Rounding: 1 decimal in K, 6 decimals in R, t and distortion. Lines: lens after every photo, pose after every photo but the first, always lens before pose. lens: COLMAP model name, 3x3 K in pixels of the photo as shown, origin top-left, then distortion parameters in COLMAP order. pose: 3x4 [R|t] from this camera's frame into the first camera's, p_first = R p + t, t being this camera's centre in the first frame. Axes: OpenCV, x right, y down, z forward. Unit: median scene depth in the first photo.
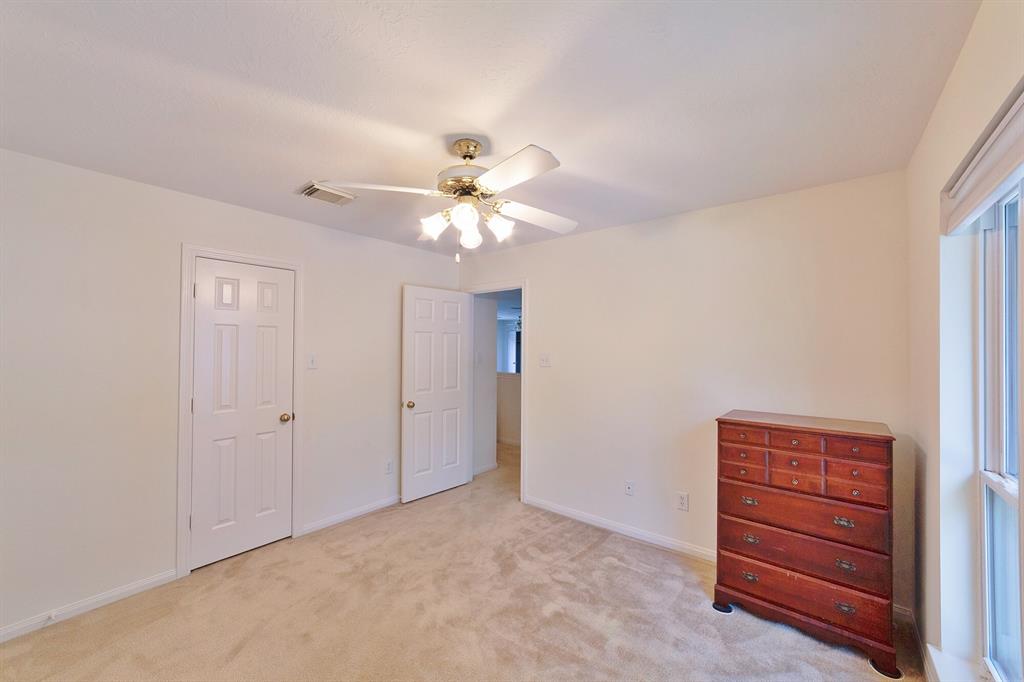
lens RADIAL K [[390.7, 0, 516.5], [0, 390.7, 339.7], [0, 0, 1]] dist [-0.023796, 0.010140]
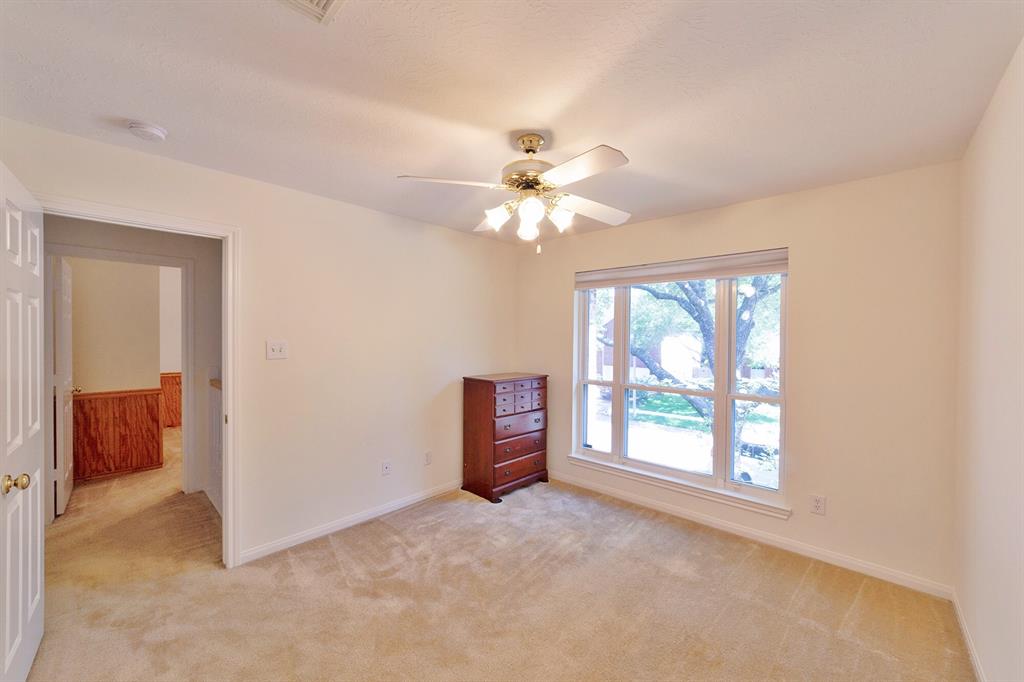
lens RADIAL K [[390.7, 0, 516.5], [0, 390.7, 339.7], [0, 0, 1]] dist [-0.023796, 0.010140]
pose [[0.078704, -0.019698, 0.996703, -1.014487], [-0.023515, 0.999490, 0.021610, 0.011074], [-0.996621, -0.025139, 0.078201, 0.823694]]
